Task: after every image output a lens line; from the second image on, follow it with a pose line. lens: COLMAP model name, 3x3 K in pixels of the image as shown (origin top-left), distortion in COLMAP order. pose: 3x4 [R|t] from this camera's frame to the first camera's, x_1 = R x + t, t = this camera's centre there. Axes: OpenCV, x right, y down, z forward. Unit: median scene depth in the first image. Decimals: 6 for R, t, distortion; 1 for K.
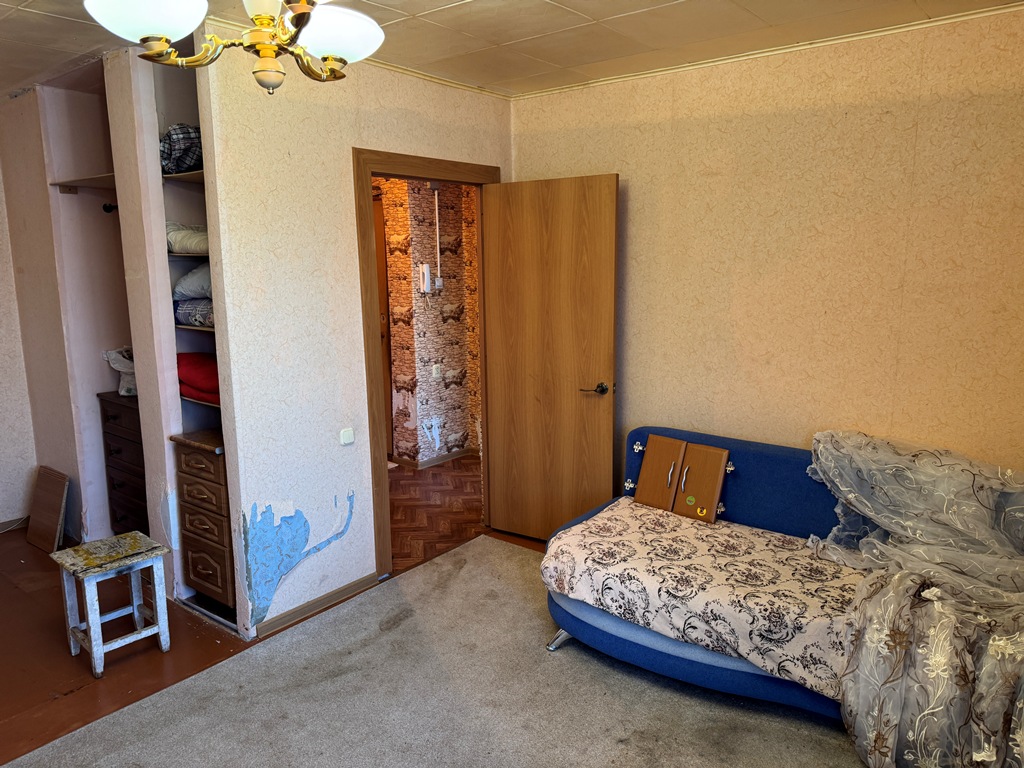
lens RADIAL K [[719.5, 0, 508.8], [0, 719.5, 384.3], [0, 0, 1]] dist [0.066037, -0.075366]
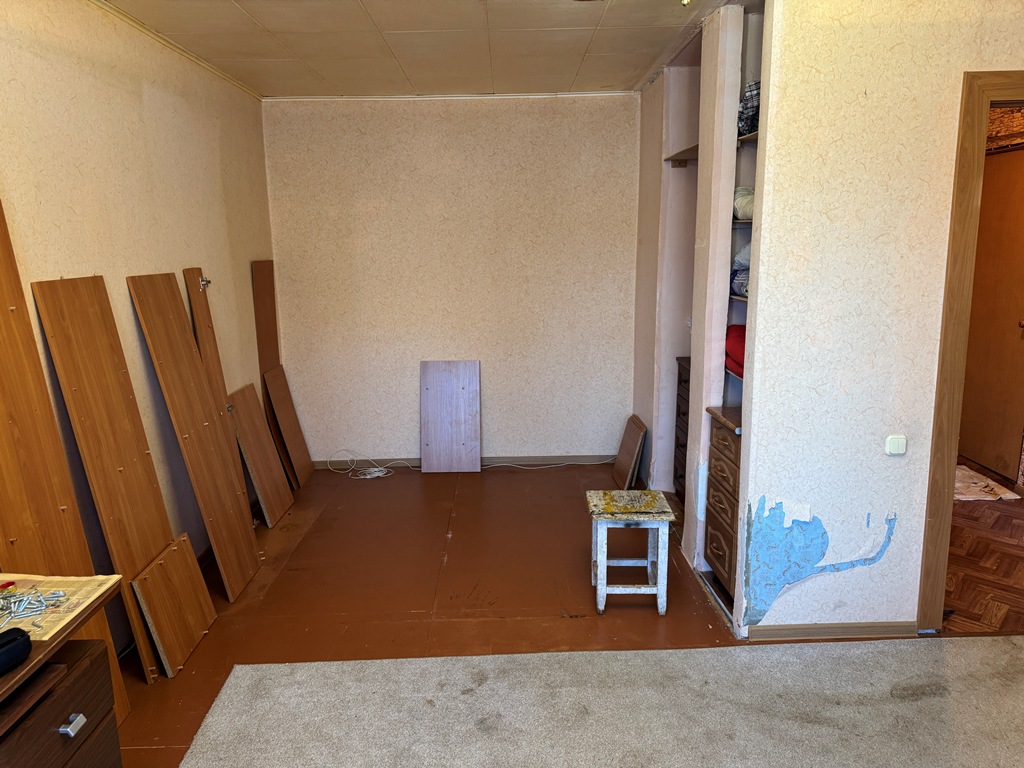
lens RADIAL K [[719.5, 0, 509.4], [0, 719.5, 388.7], [0, 0, 1]] dist [0.066037, -0.075366]
pose [[0.646015, 0.149182, -0.748605, 0.088086], [-0.119934, 0.988372, 0.093465, -0.012823], [0.753844, 0.029404, 0.656395, 0.138687]]
